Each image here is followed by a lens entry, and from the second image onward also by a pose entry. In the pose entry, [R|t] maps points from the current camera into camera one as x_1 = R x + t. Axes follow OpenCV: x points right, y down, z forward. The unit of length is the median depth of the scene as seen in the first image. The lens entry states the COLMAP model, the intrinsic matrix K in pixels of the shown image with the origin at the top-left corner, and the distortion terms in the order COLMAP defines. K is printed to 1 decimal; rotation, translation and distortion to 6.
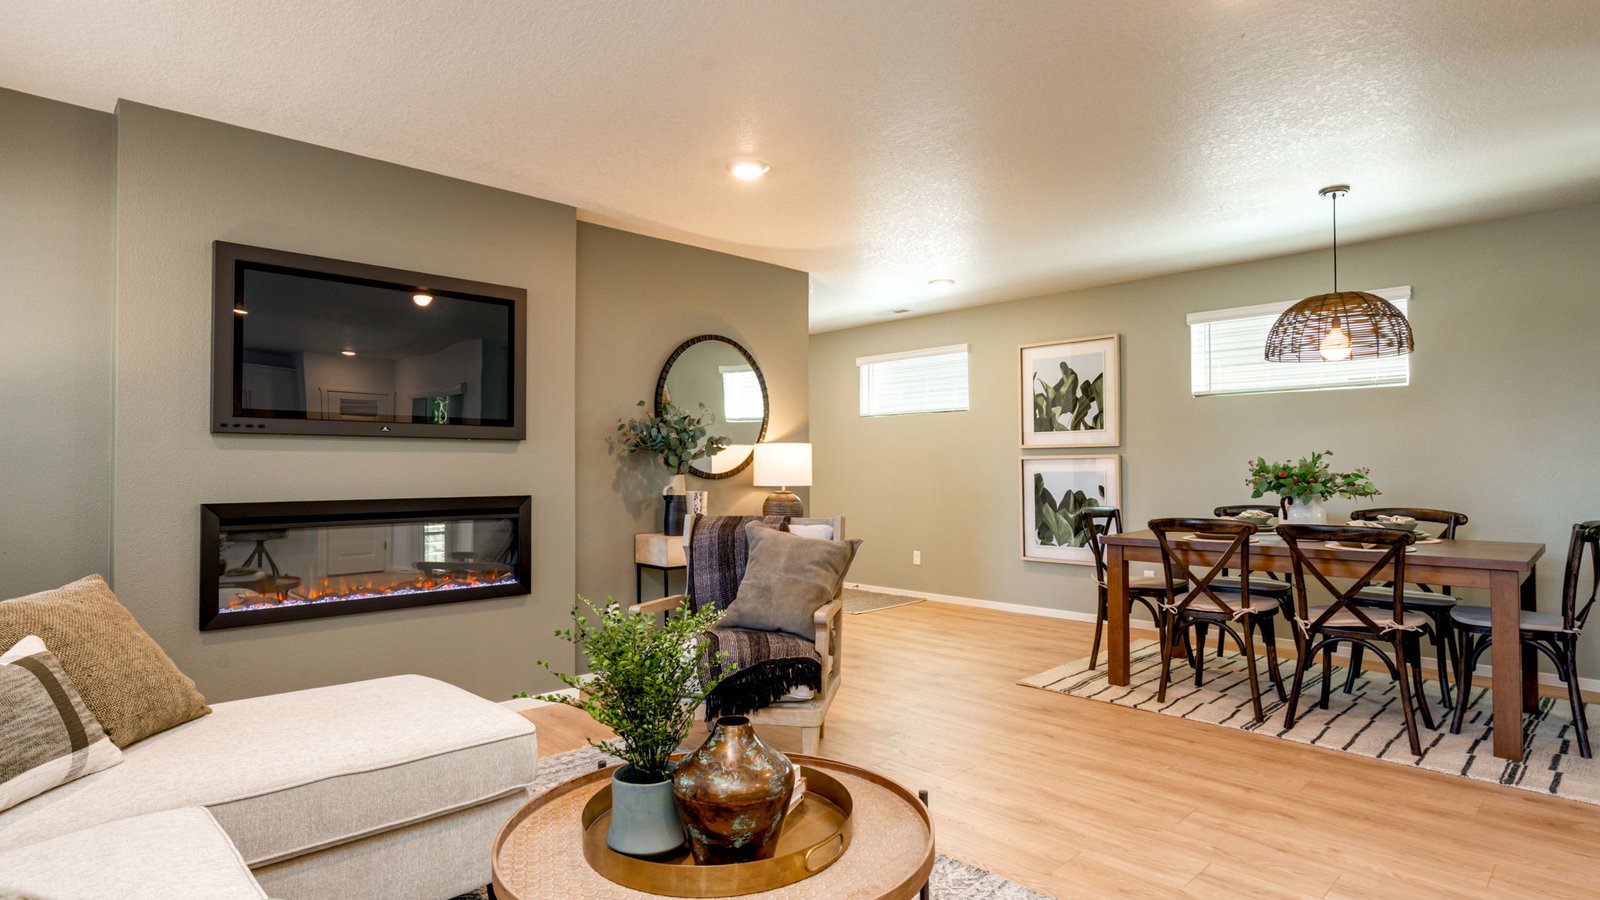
lens RADIAL K [[823.8, 0, 803.0], [0, 823.8, 451.8], [0, 0, 1]] dist [-0.007893, 0.005892]
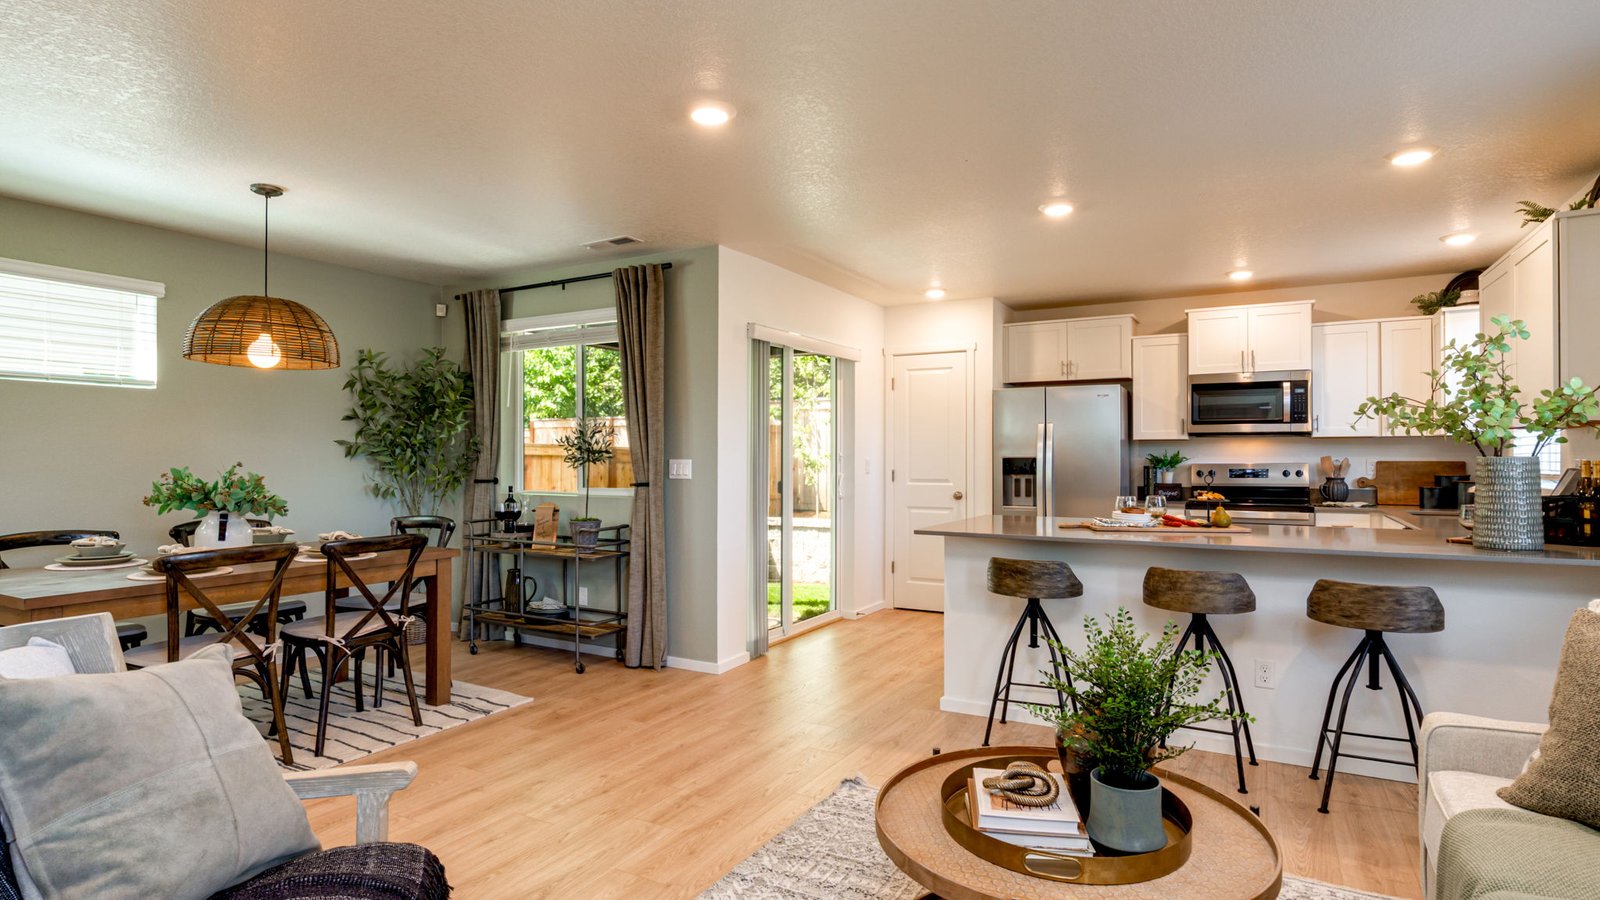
lens RADIAL K [[823.8, 0, 798.9], [0, 823.8, 452.6], [0, 0, 1]] dist [-0.007893, 0.005892]
pose [[-0.277988, 0.009593, 0.960537, -0.291904], [-0.018477, 0.999712, -0.015331, -0.006679], [-0.960407, -0.022010, -0.277731, 0.446621]]
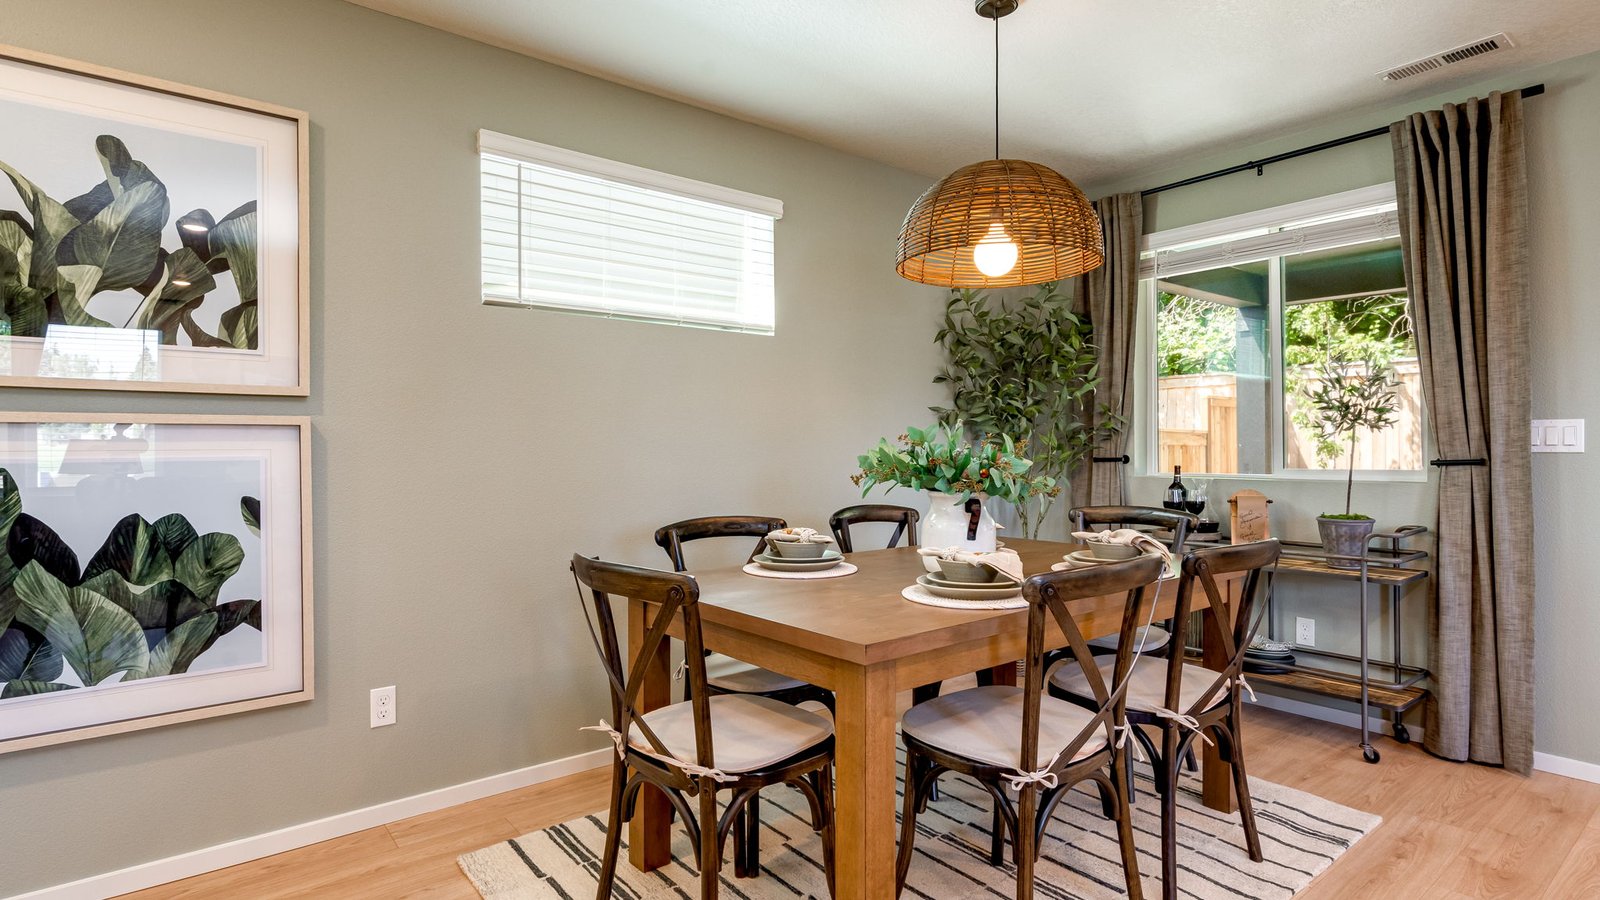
lens RADIAL K [[823.8, 0, 799.4], [0, 823.8, 450.2], [0, 0, 1]] dist [-0.007893, 0.005892]
pose [[0.093454, 0.002784, 0.995620, 0.008530], [-0.016997, 0.999855, -0.001201, 0.015880], [-0.995479, -0.016811, 0.093487, 0.728139]]
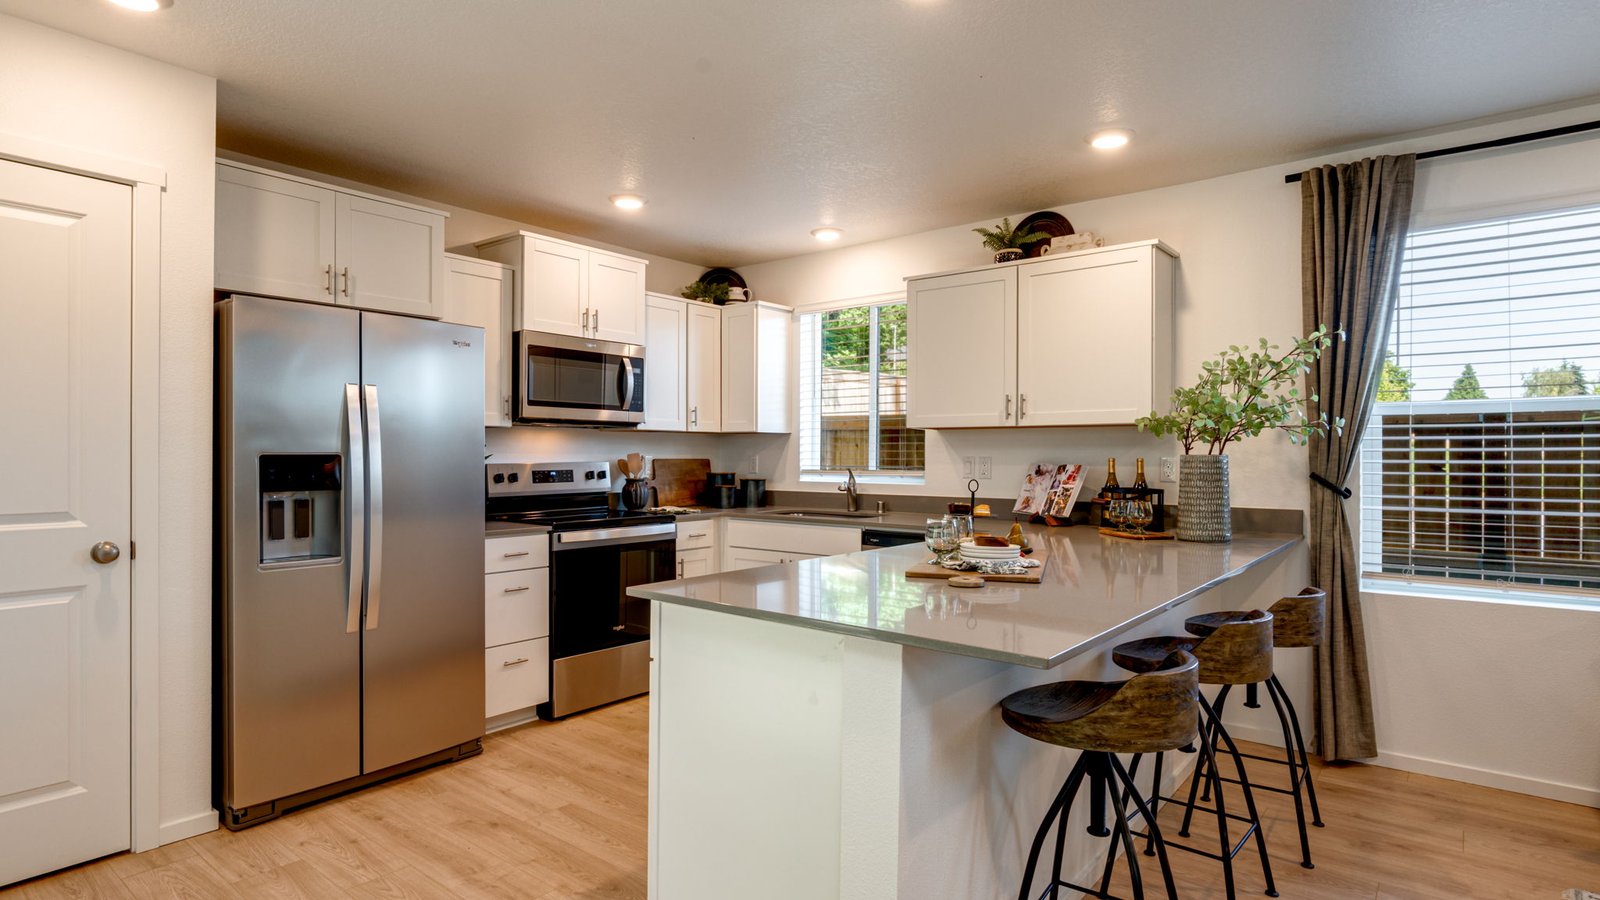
lens RADIAL K [[823.8, 0, 798.4], [0, 823.8, 458.1], [0, 0, 1]] dist [-0.007893, 0.005892]
pose [[-0.992574, 0.003151, -0.121598, 0.400456], [0.005179, 0.999853, -0.016363, -0.010116], [0.121529, -0.016871, -0.992445, 0.397508]]
